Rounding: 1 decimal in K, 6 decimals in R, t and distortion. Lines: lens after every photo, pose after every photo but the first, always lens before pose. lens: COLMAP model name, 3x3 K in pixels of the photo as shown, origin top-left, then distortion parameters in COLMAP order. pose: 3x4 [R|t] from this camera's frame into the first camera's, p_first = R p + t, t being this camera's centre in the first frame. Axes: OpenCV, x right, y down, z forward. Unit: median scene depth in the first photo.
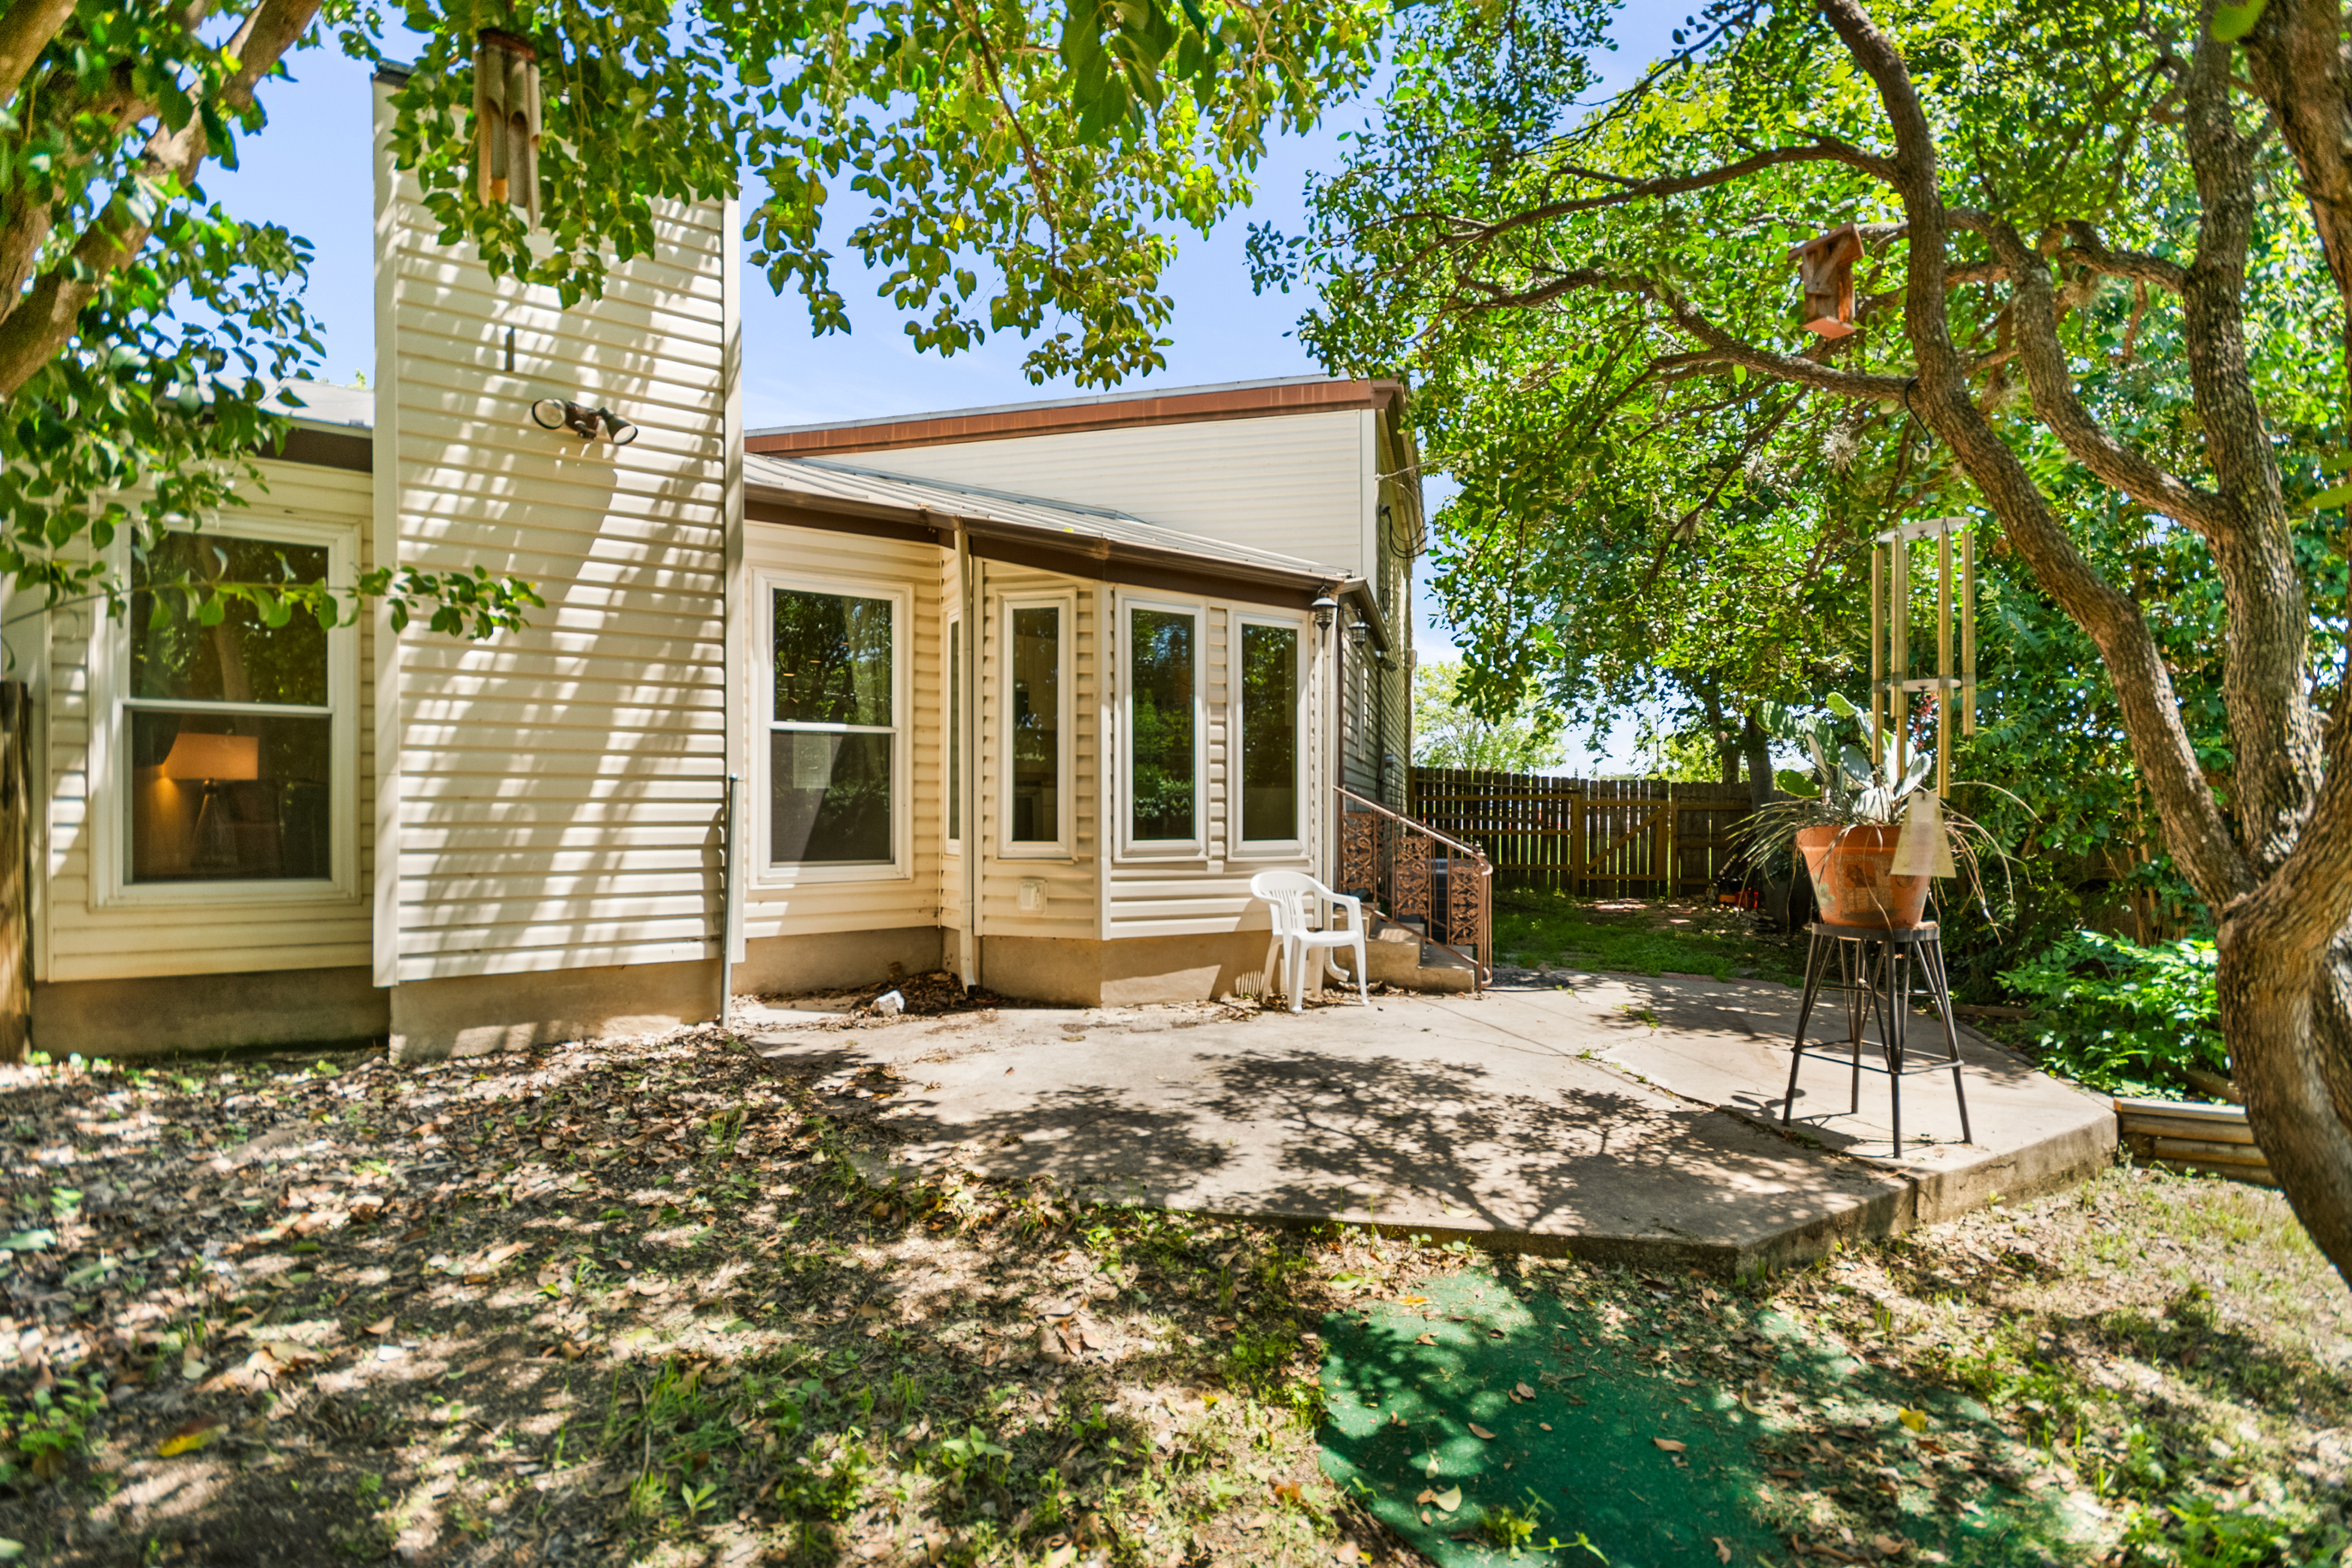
lens RADIAL K [[1044.7, 0, 1182.0], [0, 1044.7, 803.5], [0, 0, 1]] dist [-0.001135, -0.001031]
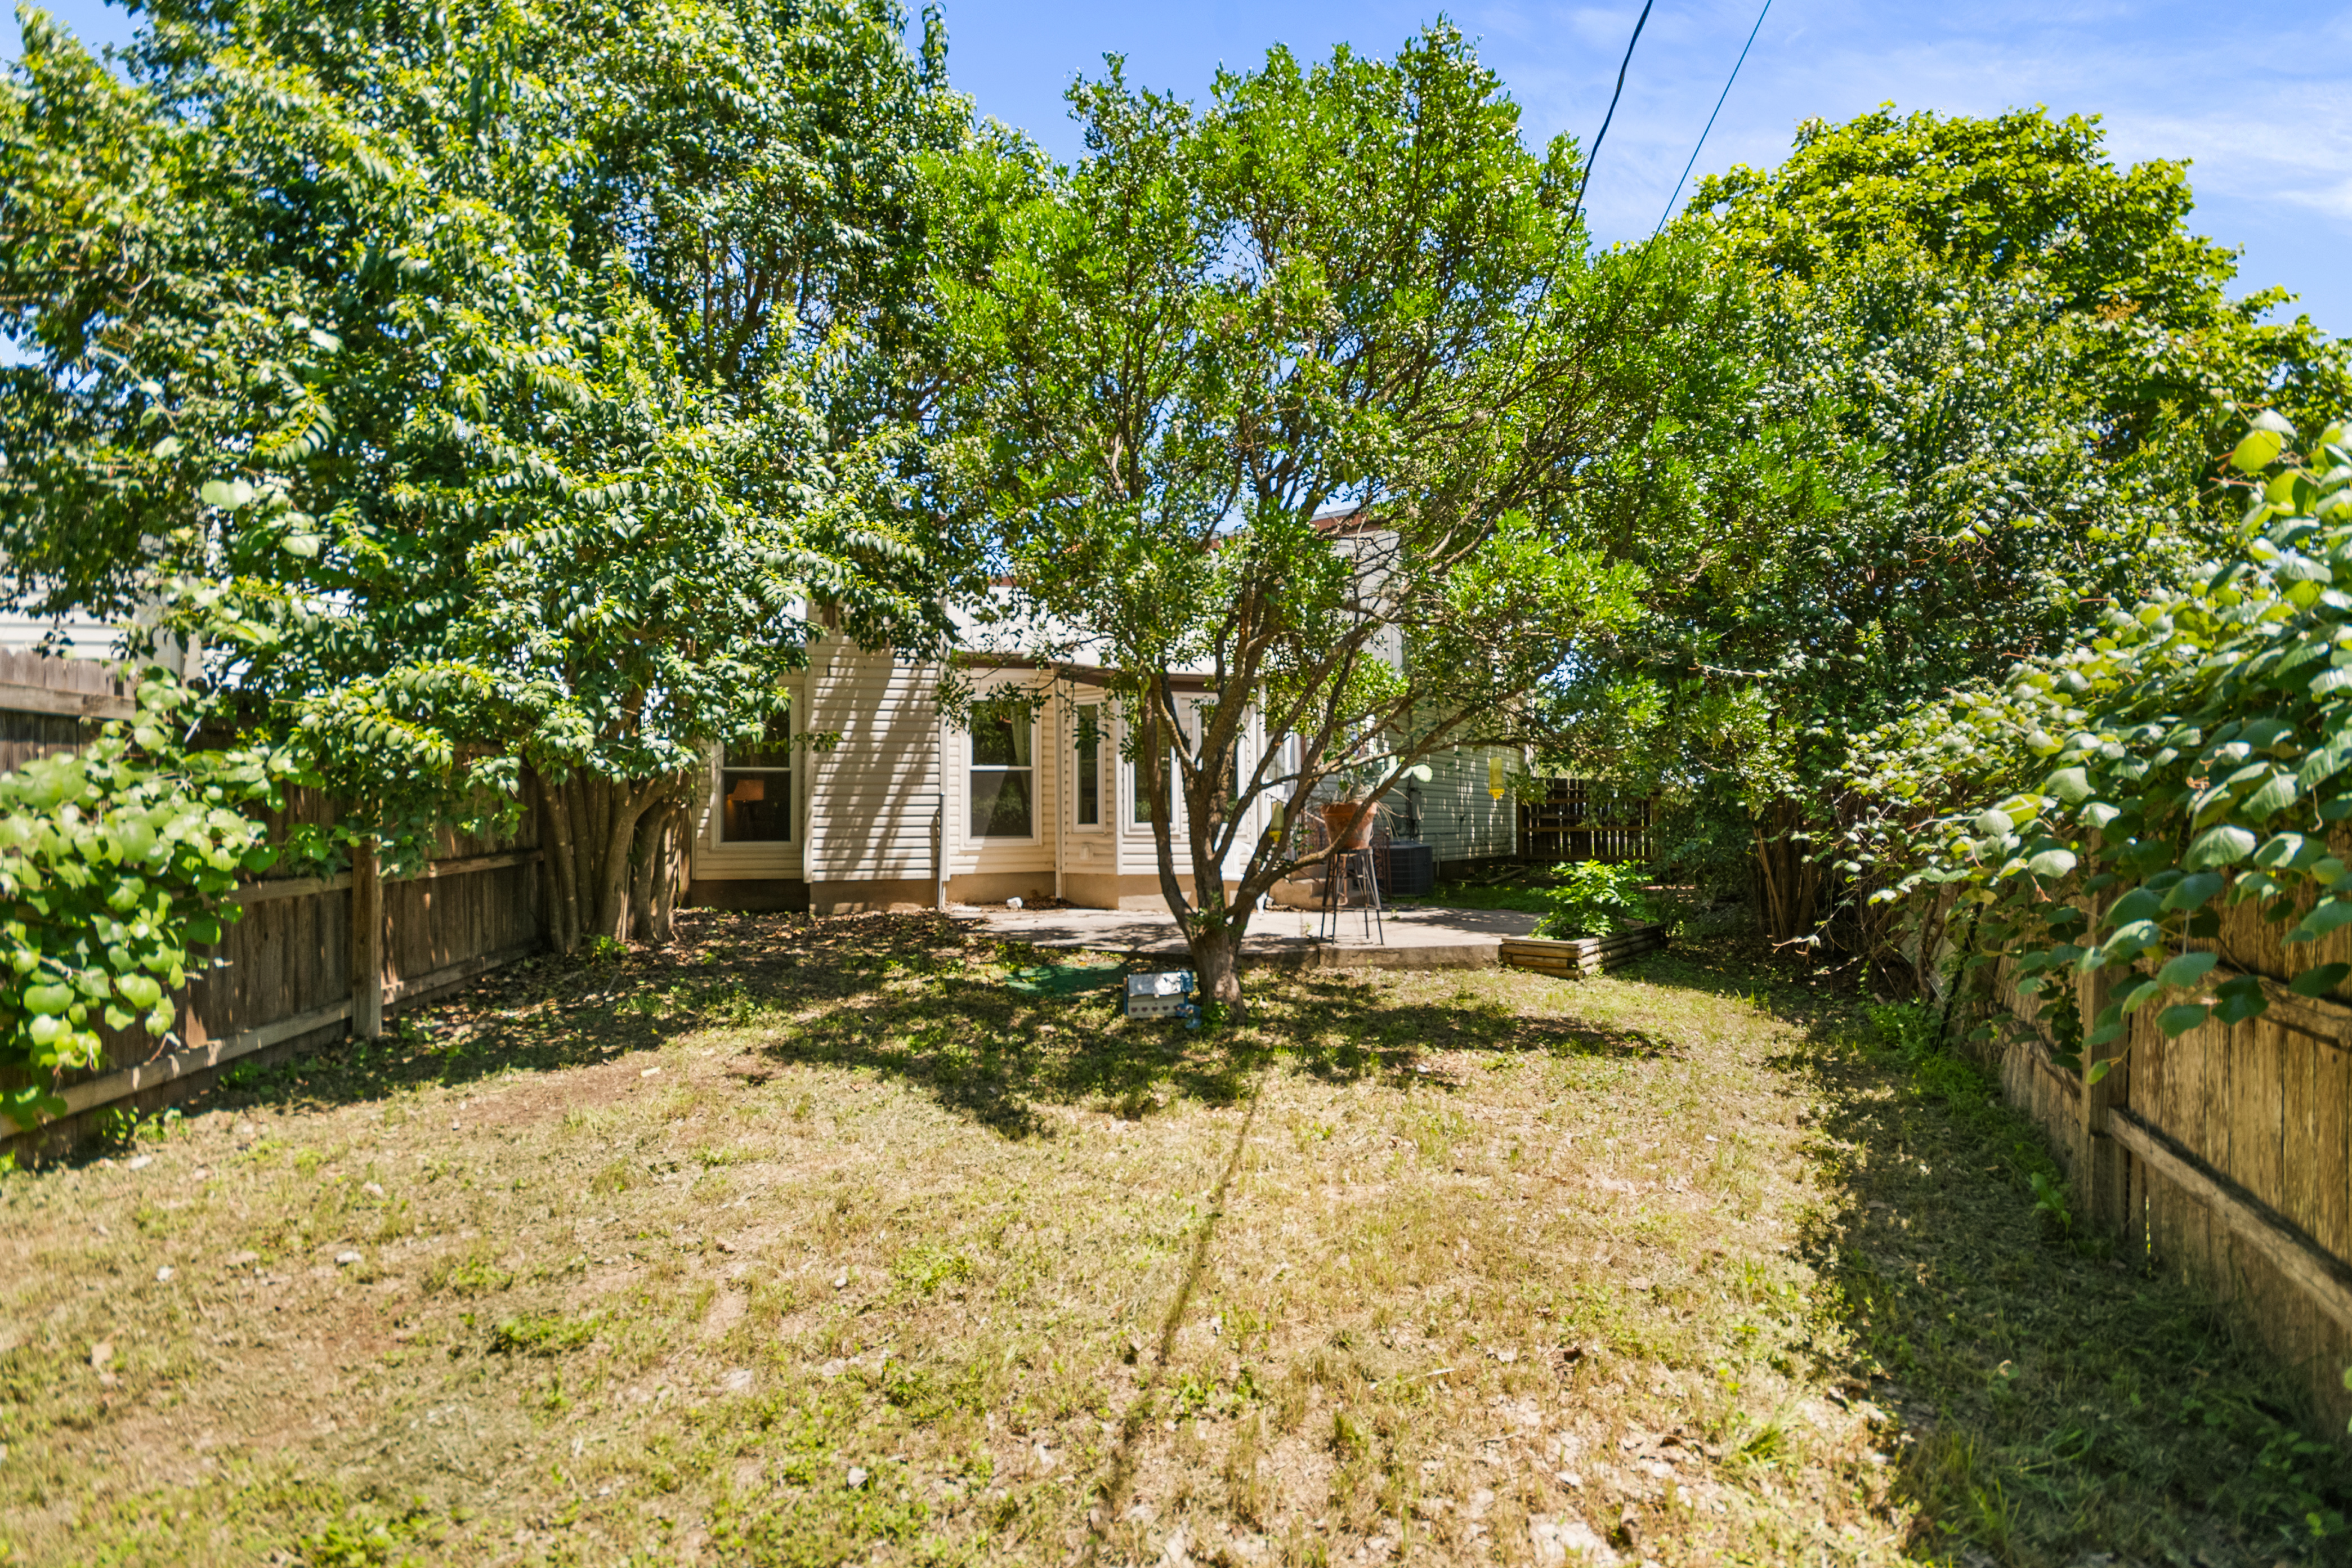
lens RADIAL K [[1044.7, 0, 1172.7], [0, 1044.7, 783.1], [0, 0, 1]] dist [-0.001135, -0.001031]
pose [[0.943078, -0.021283, -0.331890, 0.752781], [0.010538, 0.999361, -0.034143, 0.031704], [0.332405, 0.028702, 0.942700, -0.902348]]
